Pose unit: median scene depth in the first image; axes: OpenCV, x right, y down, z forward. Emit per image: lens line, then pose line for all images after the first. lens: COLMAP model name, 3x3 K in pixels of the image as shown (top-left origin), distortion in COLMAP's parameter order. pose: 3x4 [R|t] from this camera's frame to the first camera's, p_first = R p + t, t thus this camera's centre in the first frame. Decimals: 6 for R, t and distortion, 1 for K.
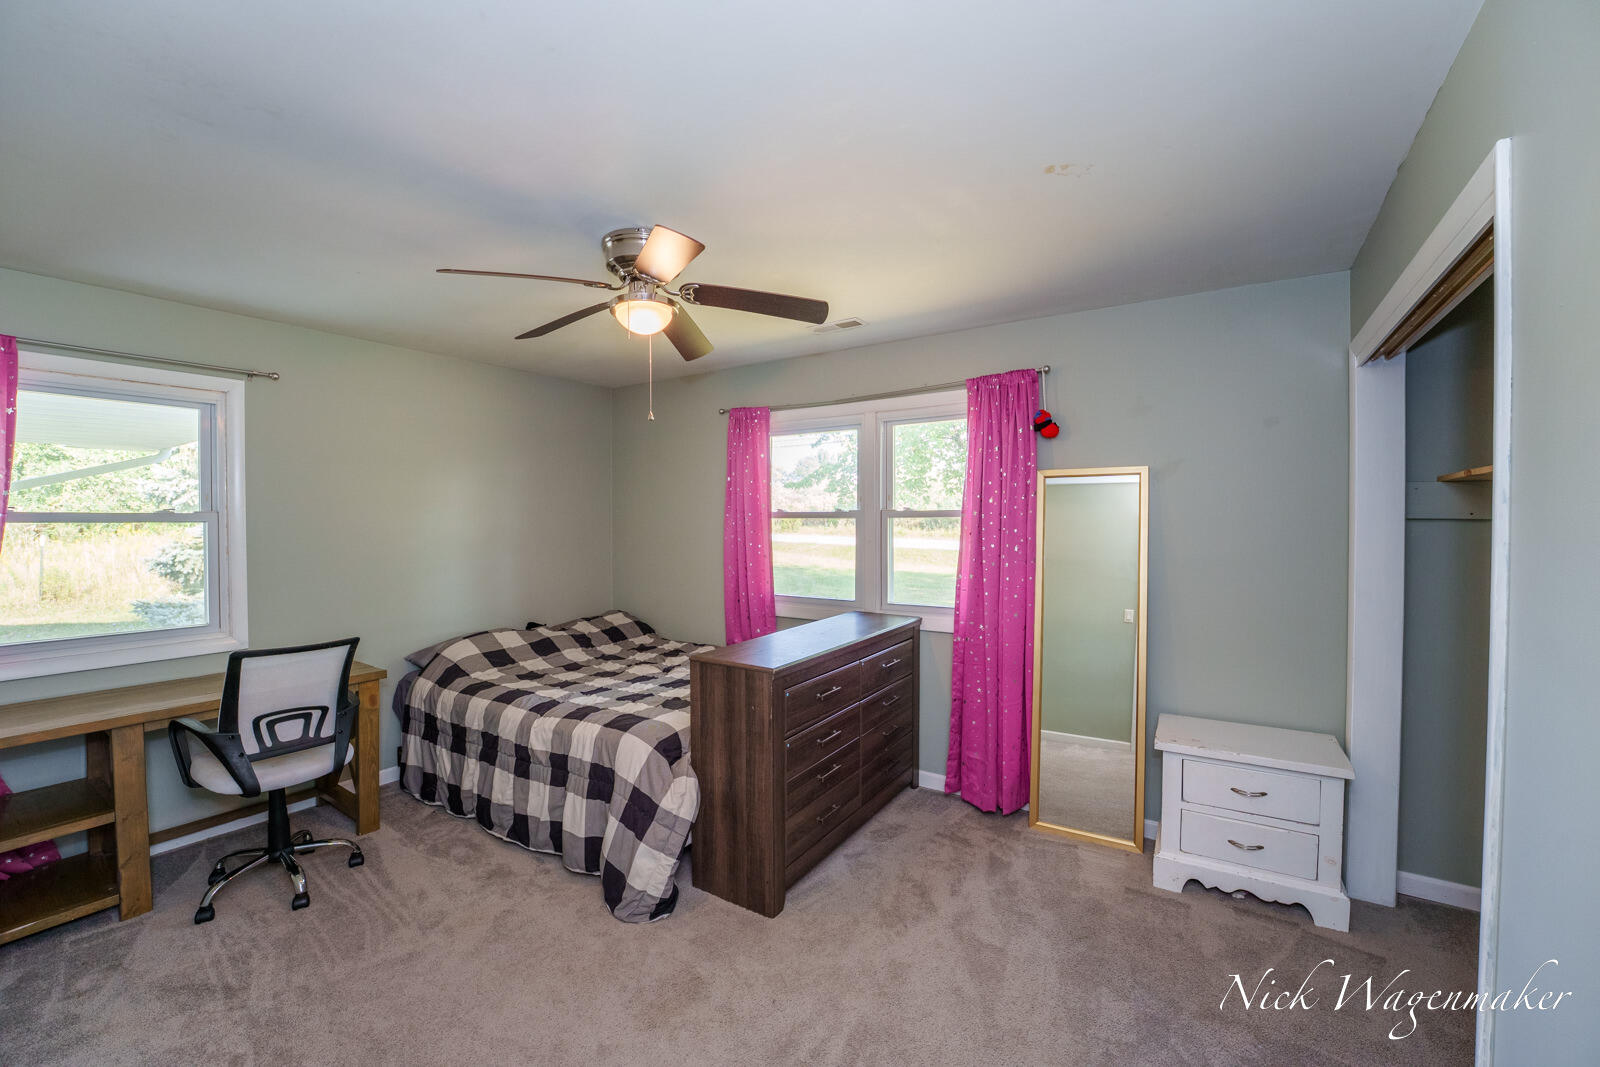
lens RADIAL K [[664.9, 0, 813.4], [0, 664.9, 518.8], [0, 0, 1]] dist [-0.022748, 0.000817]
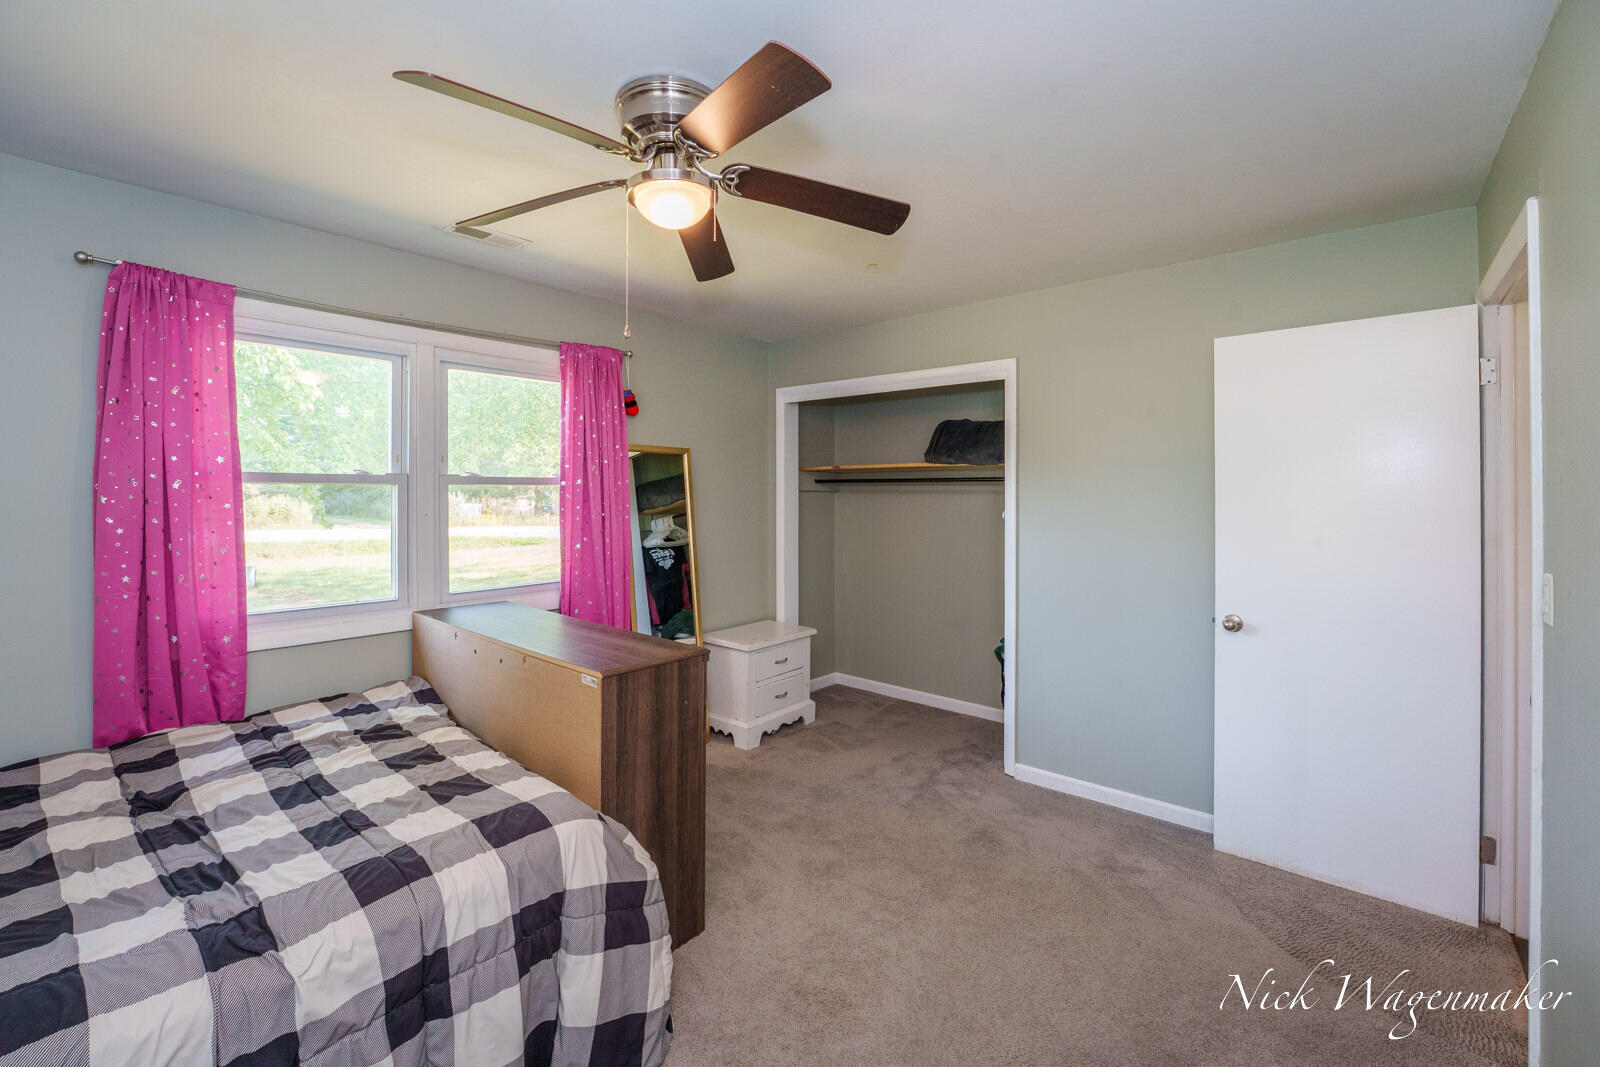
lens RADIAL K [[678.4, 0, 803.9], [0, 678.4, 485.3], [0, 0, 1]] dist [0.023427, 0.000273]
pose [[0.149020, 0.007291, 0.988807, -0.686787], [-0.011105, 0.999922, -0.005699, -0.000793], [-0.988772, -0.010131, 0.149090, 0.503408]]
